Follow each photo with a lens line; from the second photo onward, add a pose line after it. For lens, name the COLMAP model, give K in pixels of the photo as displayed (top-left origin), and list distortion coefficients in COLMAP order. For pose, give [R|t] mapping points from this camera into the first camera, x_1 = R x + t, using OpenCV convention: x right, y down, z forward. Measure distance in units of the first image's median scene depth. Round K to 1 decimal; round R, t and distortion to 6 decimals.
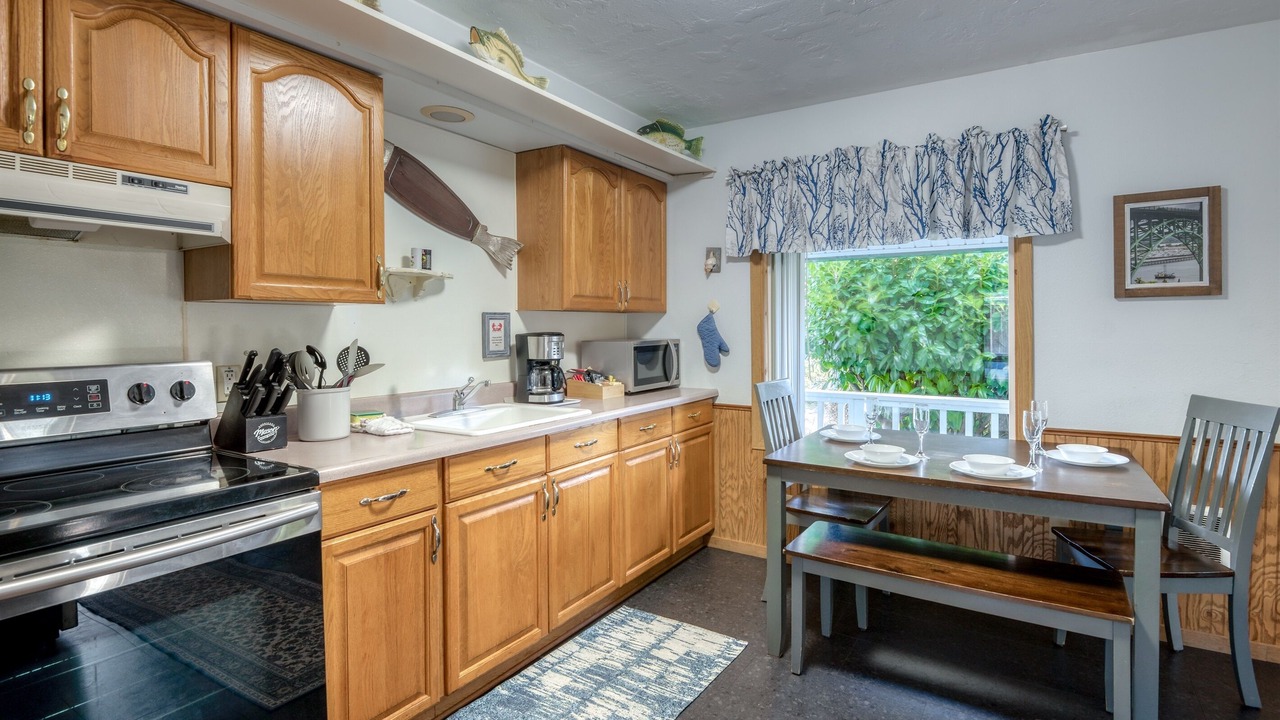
lens RADIAL K [[618.0, 0, 670.9], [0, 618.0, 335.7], [0, 0, 1]] dist [0.019429, -0.025304]
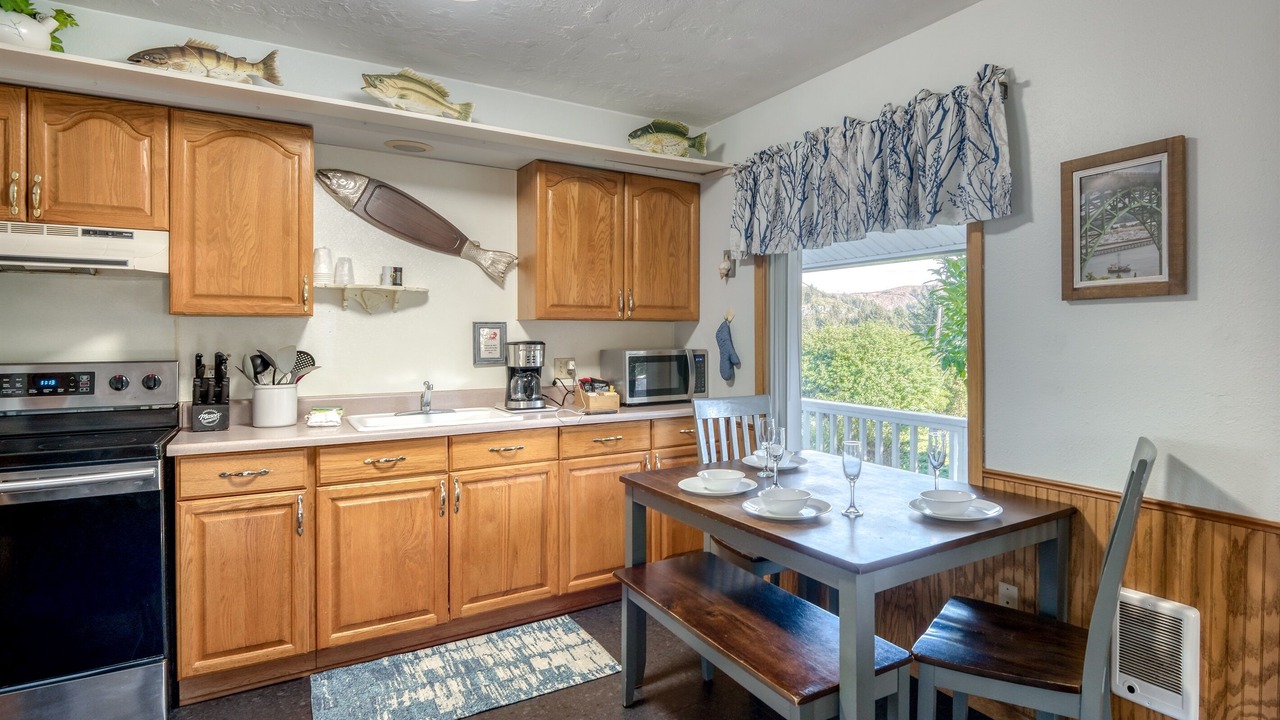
lens RADIAL K [[699.3, 0, 749.1], [0, 699.3, 339.6], [0, 0, 1]] dist [0.019844, -0.027202]
pose [[0.916426, 0.006650, -0.400149, 0.734584], [-0.009621, 0.999939, -0.005418, -0.006165], [0.400089, 0.008815, 0.916434, 0.087461]]
